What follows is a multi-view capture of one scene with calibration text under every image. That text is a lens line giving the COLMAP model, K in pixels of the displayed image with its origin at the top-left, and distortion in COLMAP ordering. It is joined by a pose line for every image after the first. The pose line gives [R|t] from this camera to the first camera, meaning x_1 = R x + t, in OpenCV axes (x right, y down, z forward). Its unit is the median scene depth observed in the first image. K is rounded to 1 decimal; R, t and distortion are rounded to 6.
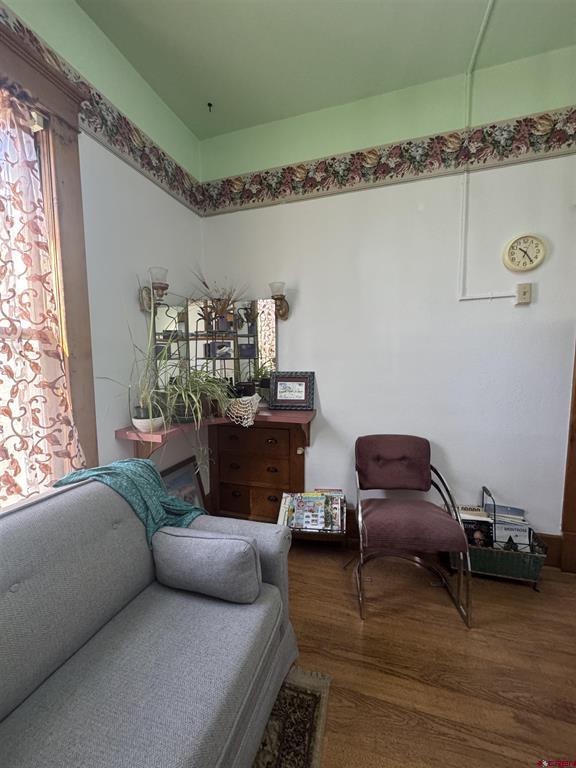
lens RADIAL K [[307.0, 0, 287.9], [0, 307.0, 381.3], [0, 0, 1]] dist [-0.002482, 0.000368]
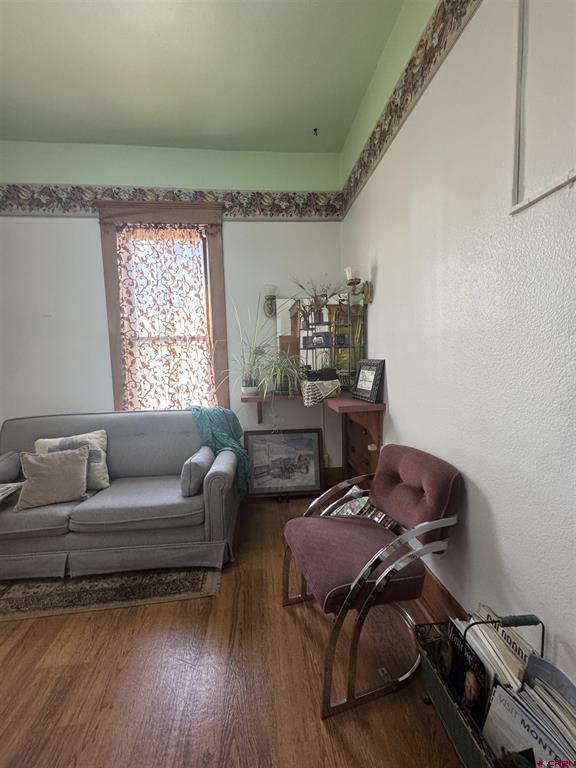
lens RADIAL K [[307.0, 0, 286.1], [0, 307.0, 381.4], [0, 0, 1]] dist [-0.002482, 0.000368]
pose [[0.392365, 0.073465, -0.916871, 1.406932], [-0.051811, 0.996988, 0.057713, -0.010281], [0.918349, 0.024859, 0.394989, 0.760657]]
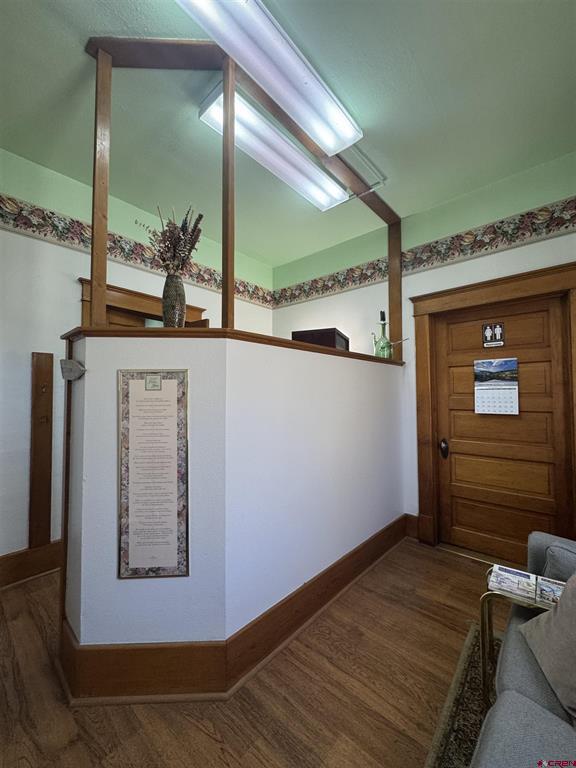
lens RADIAL K [[307.0, 0, 287.7], [0, 307.0, 383.1], [0, 0, 1]] dist [-0.002482, 0.000368]
pose [[-0.907372, 0.025217, 0.419572, -0.074188], [0.045439, 0.998234, 0.038269, -0.103238], [-0.417866, 0.053789, -0.906915, 1.311099]]
